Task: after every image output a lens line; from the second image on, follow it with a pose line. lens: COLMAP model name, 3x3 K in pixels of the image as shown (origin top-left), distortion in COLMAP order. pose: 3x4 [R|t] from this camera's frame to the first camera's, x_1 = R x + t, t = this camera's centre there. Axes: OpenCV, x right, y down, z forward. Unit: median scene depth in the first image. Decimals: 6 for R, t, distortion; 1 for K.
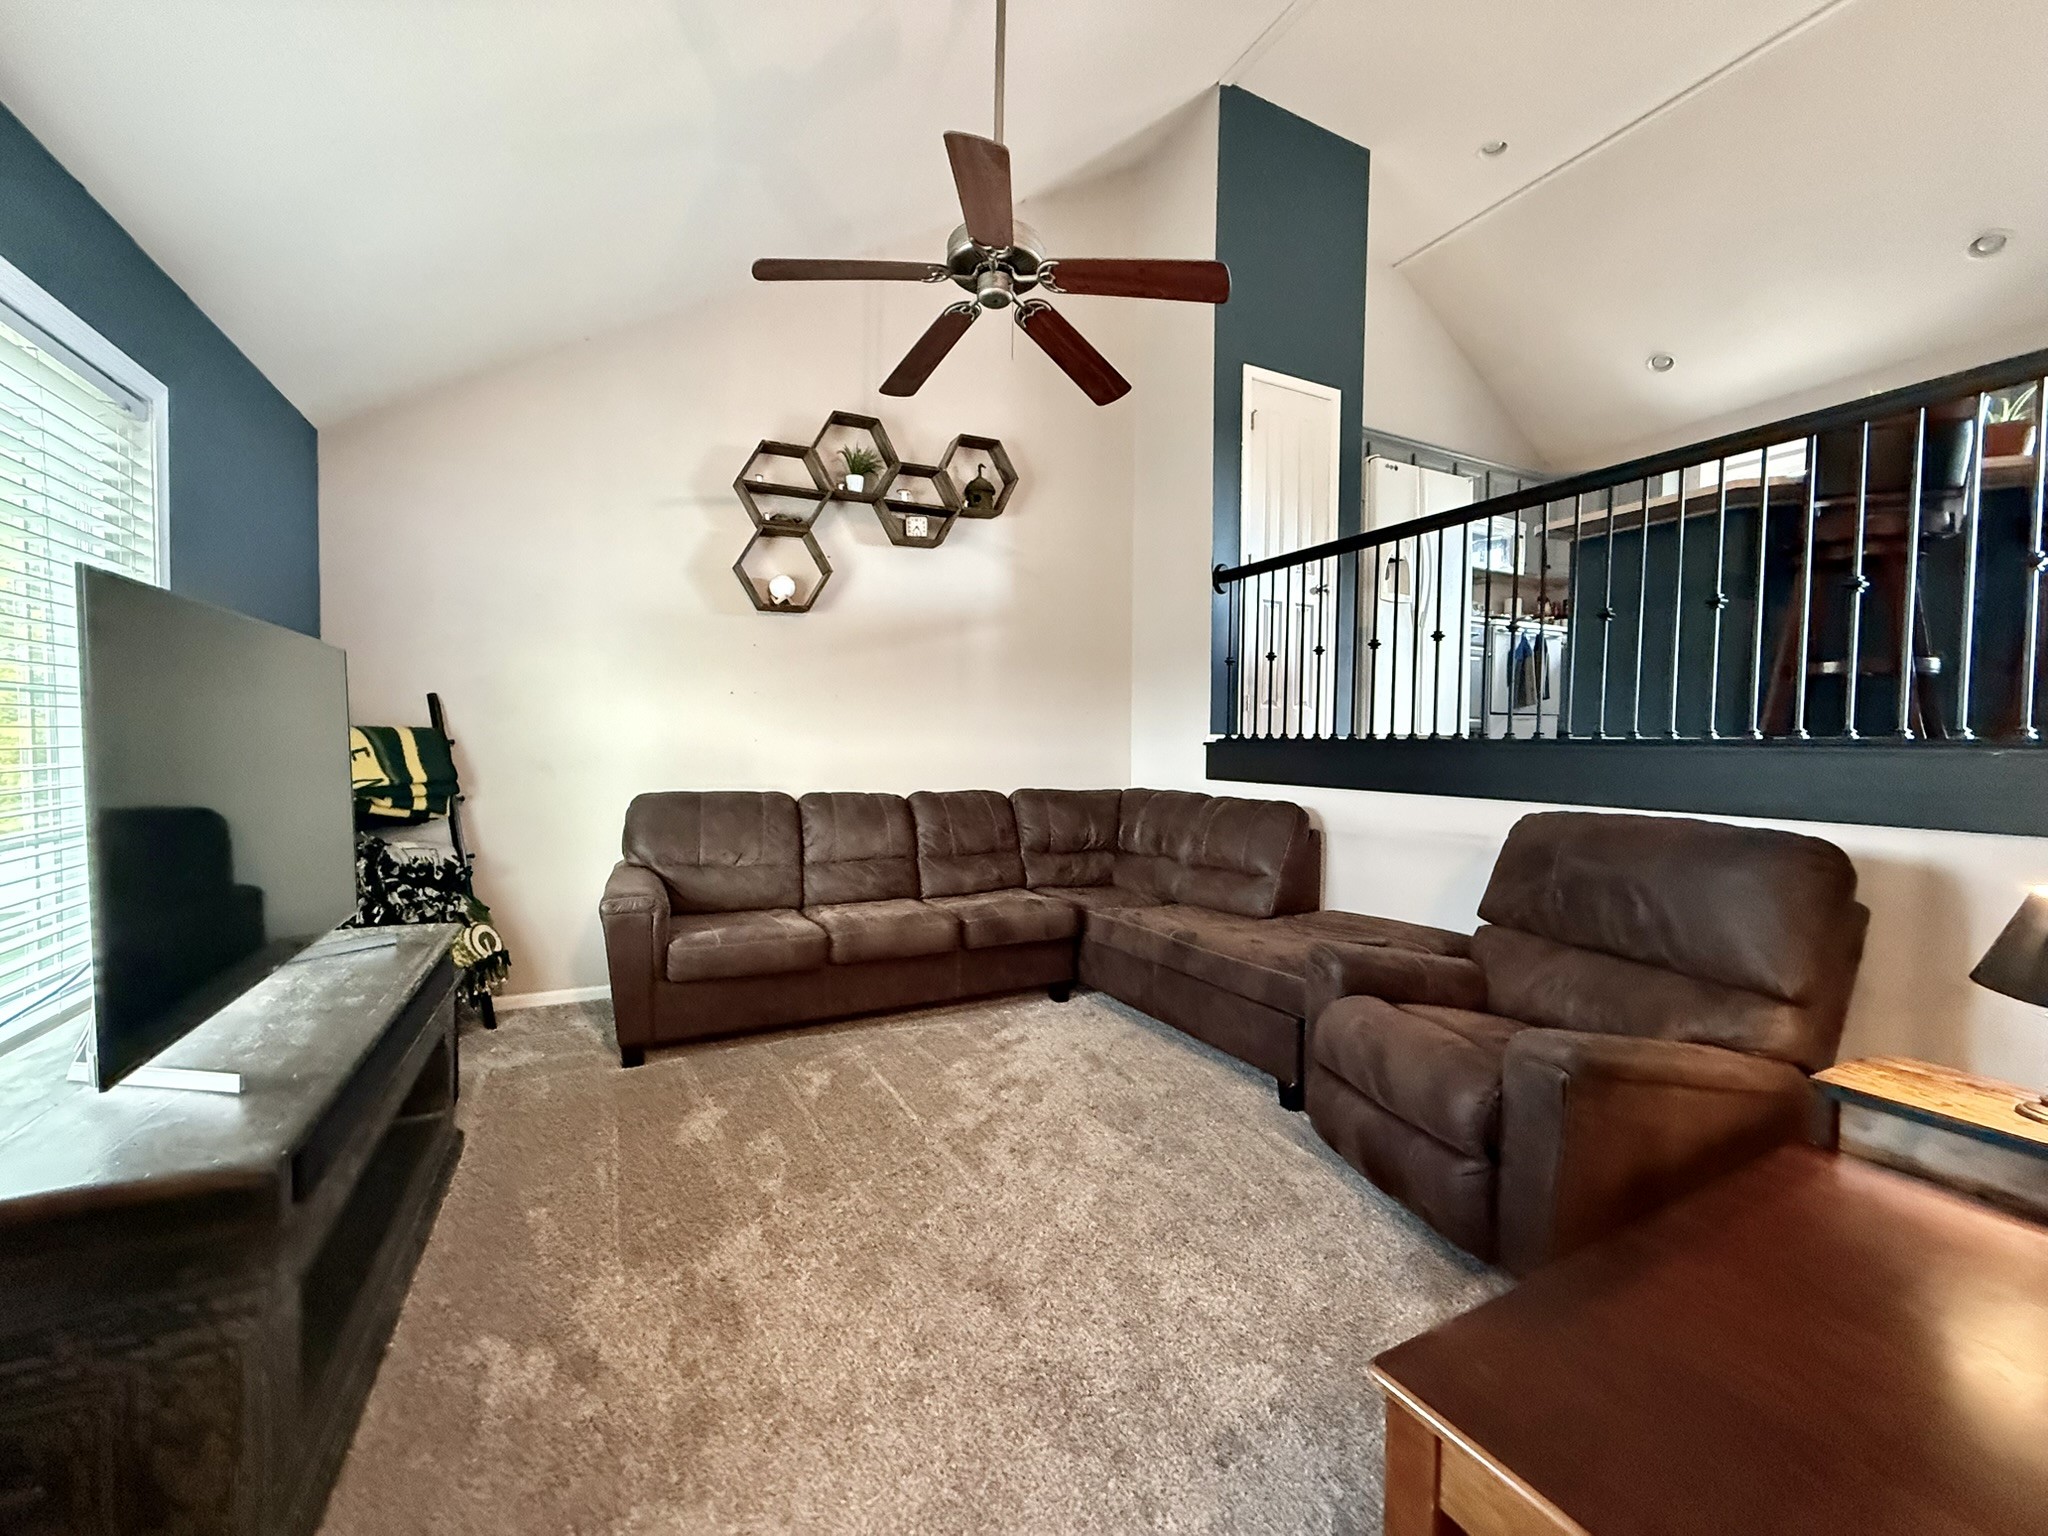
lens RADIAL K [[814.4, 0, 1017.2], [0, 814.4, 771.4], [0, 0, 1]] dist [0.004455, 0.000043]
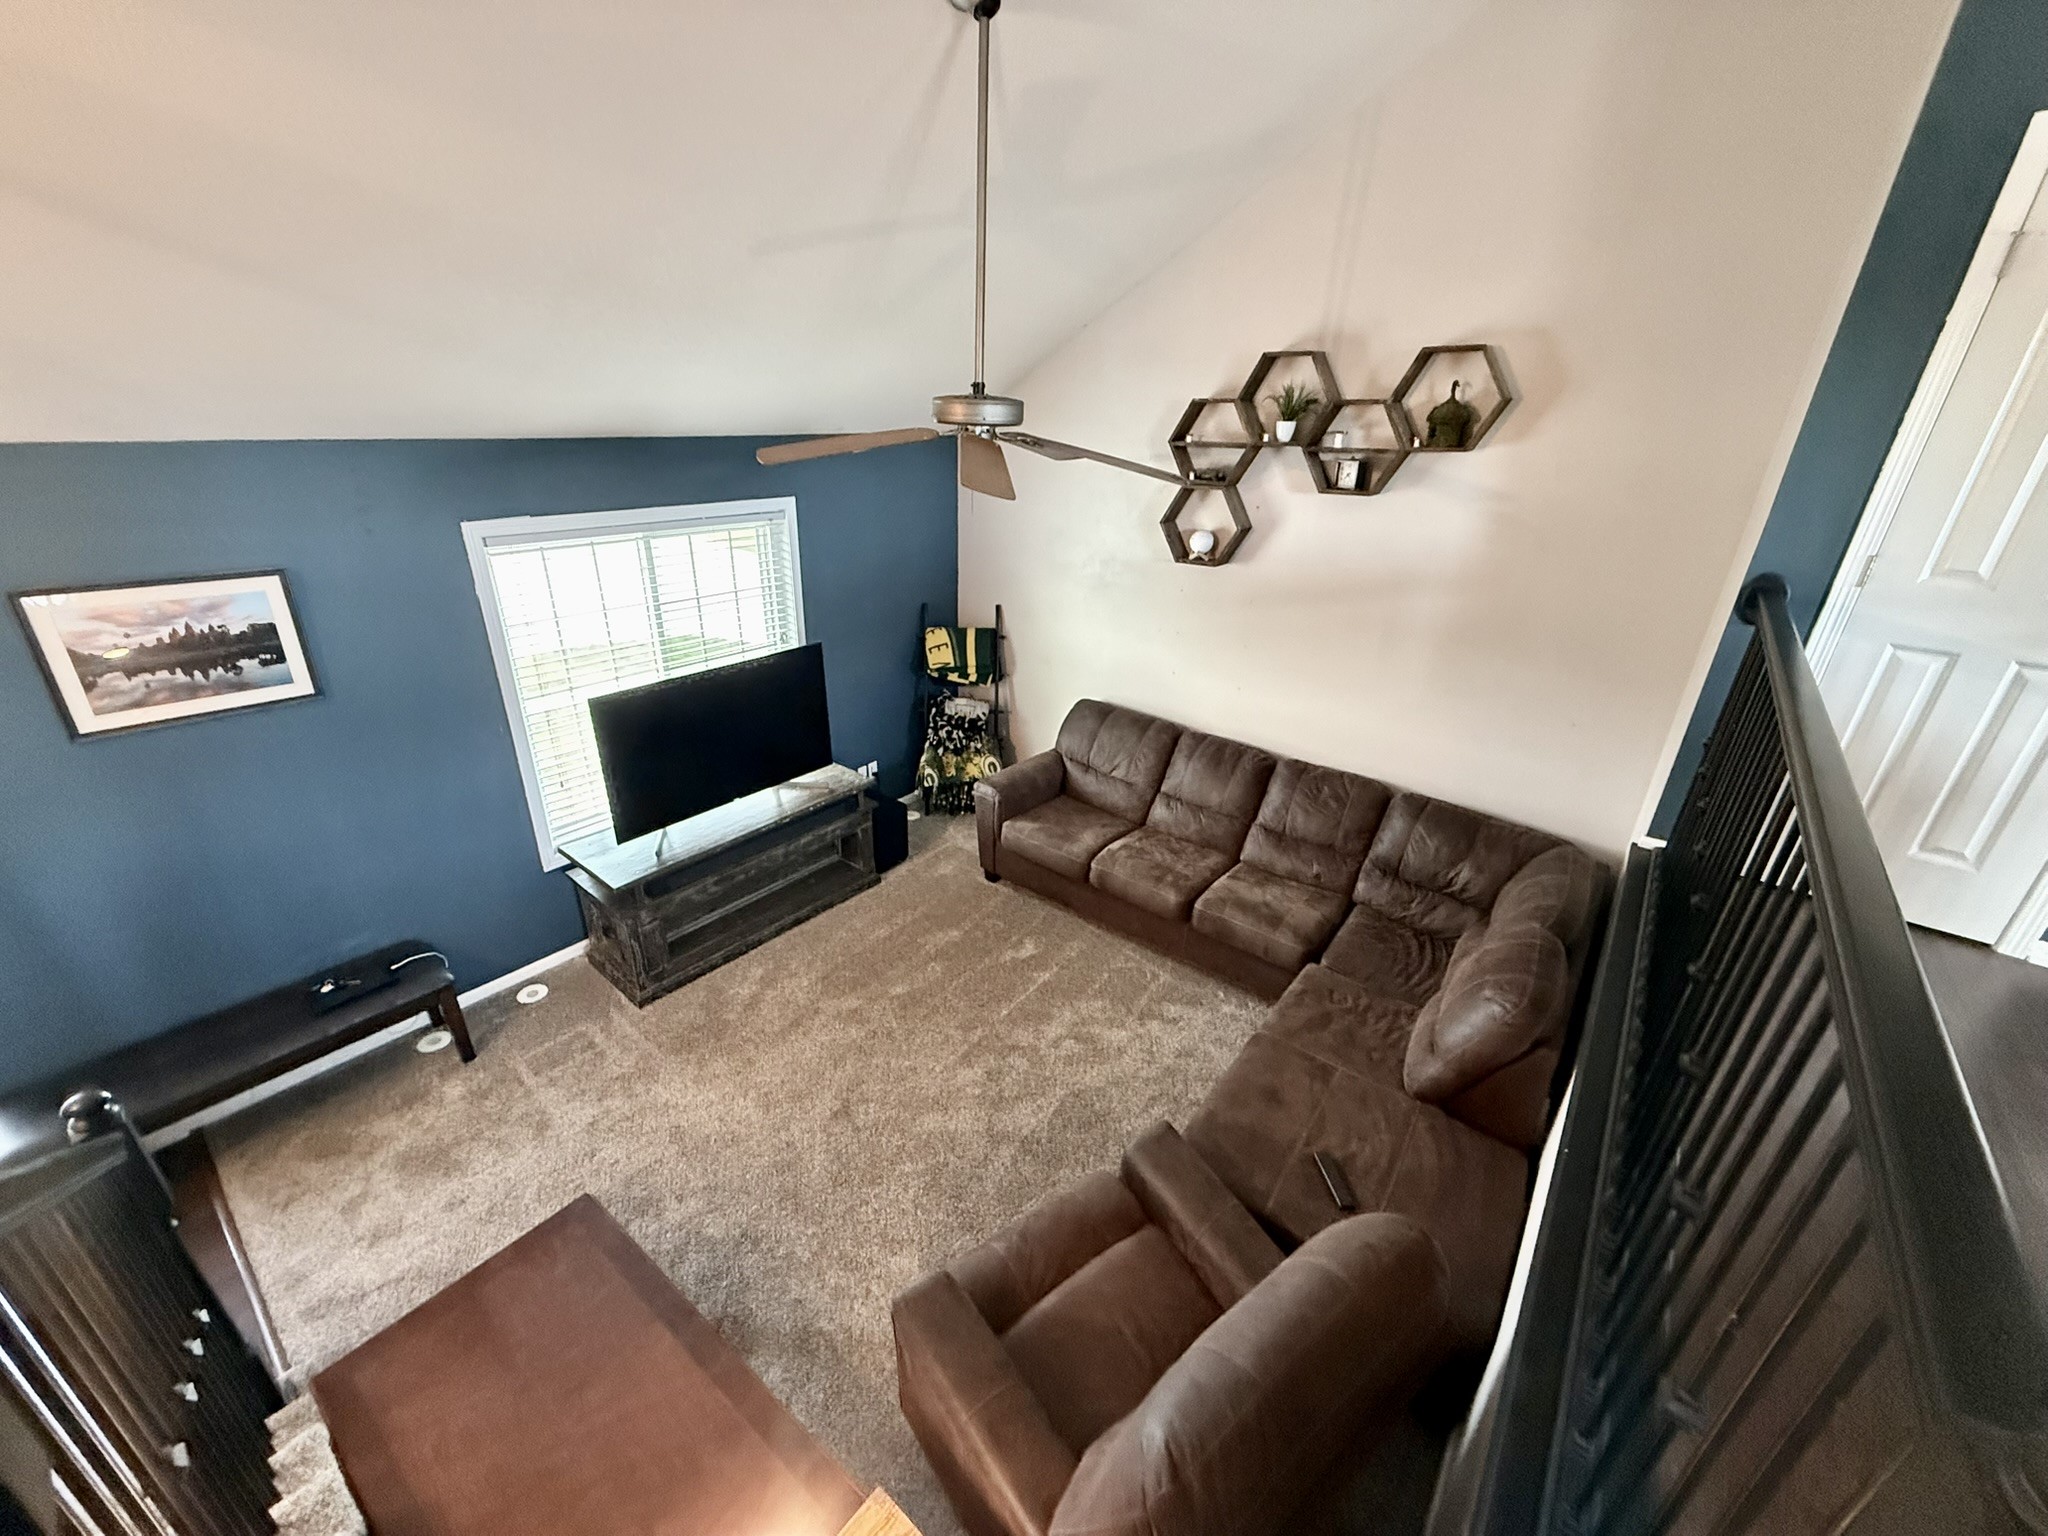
lens RADIAL K [[814.4, 0, 1011.7], [0, 814.4, 773.4], [0, 0, 1]] dist [0.004455, 0.000043]
pose [[0.412527, 0.369989, -0.832424, 0.608843], [-0.059590, 0.922806, 0.380630, -0.338474], [0.908994, -0.107416, 0.402730, 0.317957]]
